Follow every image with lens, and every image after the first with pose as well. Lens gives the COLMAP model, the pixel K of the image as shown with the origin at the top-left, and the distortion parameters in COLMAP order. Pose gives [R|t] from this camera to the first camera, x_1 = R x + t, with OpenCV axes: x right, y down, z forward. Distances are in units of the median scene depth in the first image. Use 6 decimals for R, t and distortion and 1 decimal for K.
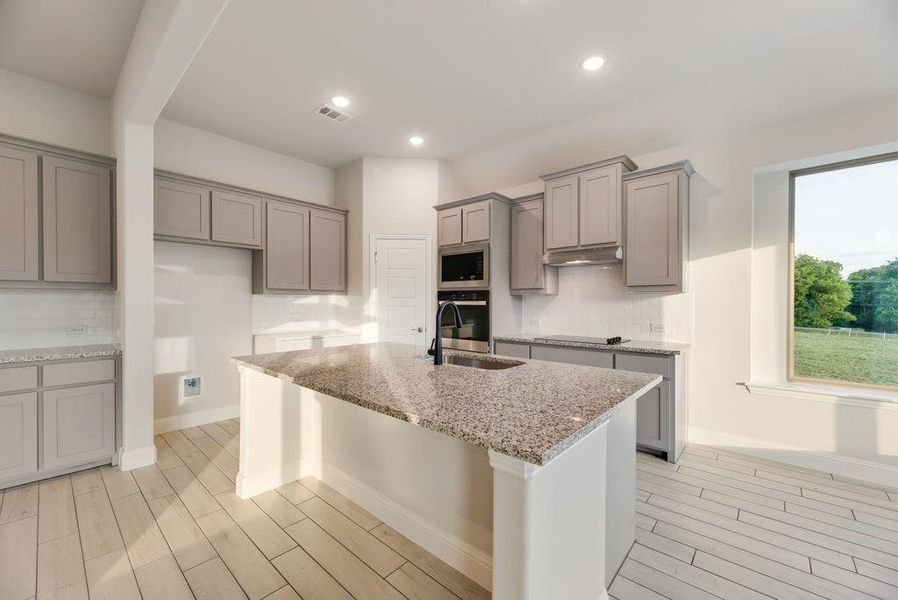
lens RADIAL K [[361.5, 0, 449.1], [0, 361.5, 303.7], [0, 0, 1]] dist [0.001342, -0.000035]
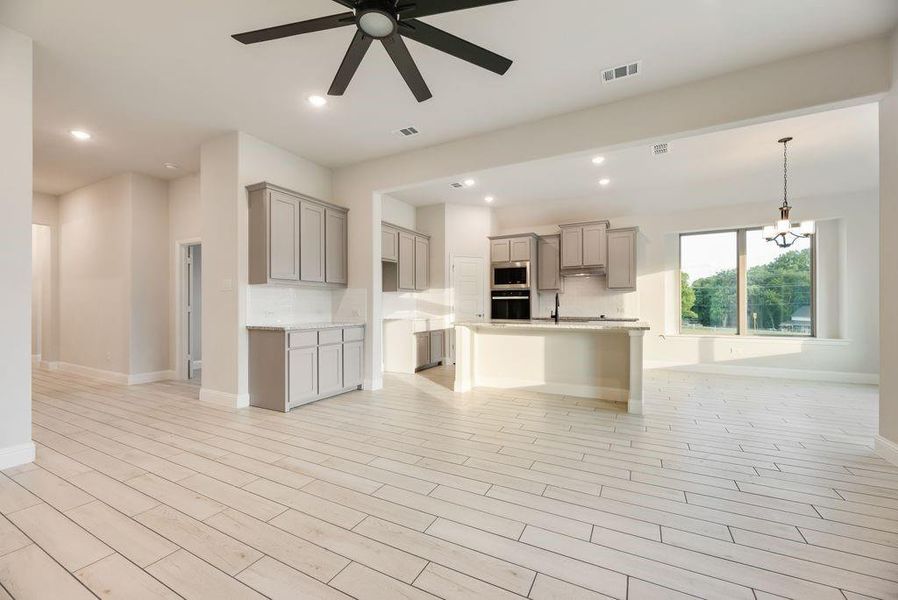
lens RADIAL K [[361.5, 0, 449.1], [0, 361.5, 303.7], [0, 0, 1]] dist [0.001342, -0.000035]
pose [[0.970557, -0.002956, 0.240854, -0.661112], [0.005339, 0.999943, -0.009244, 0.040184], [-0.240812, 0.010258, 0.970517, -0.546488]]
